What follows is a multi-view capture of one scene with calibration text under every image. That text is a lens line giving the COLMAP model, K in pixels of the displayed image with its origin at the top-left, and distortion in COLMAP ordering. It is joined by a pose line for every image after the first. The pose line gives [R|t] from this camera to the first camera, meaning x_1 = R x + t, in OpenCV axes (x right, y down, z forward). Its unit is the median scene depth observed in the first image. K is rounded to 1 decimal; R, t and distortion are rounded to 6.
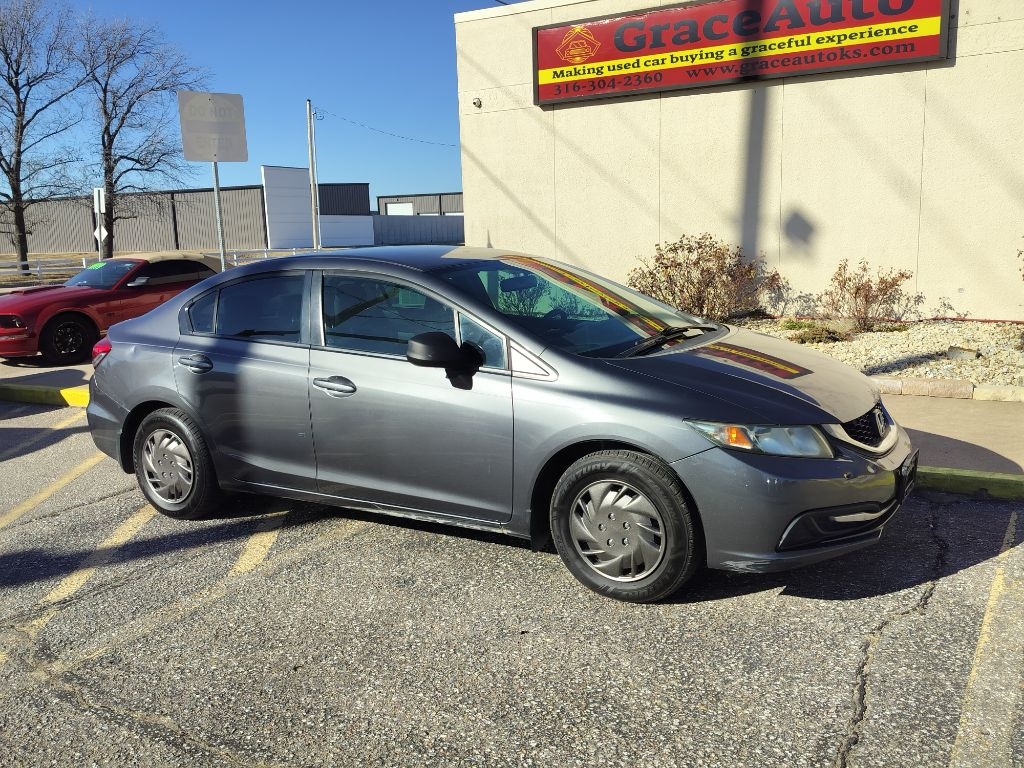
lens RADIAL K [[893.3, 0, 511.2], [0, 893.3, 386.7], [0, 0, 1]] dist [0.082795, -0.120160]
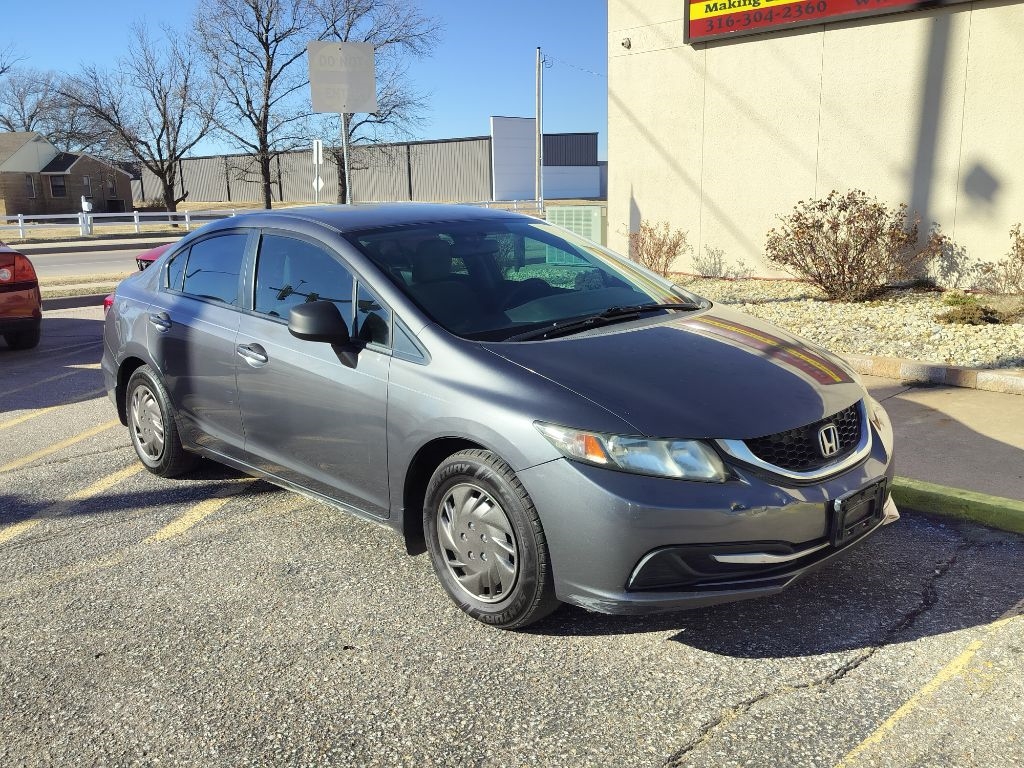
lens RADIAL K [[916.6, 0, 510.2], [0, 916.6, 384.7], [0, 0, 1]] dist [0.081036, -0.118913]
pose [[0.966083, 0.062634, -0.250521, 0.126508], [-0.051460, 0.997376, 0.050914, -0.012963], [0.253053, -0.036295, 0.966771, 0.056753]]
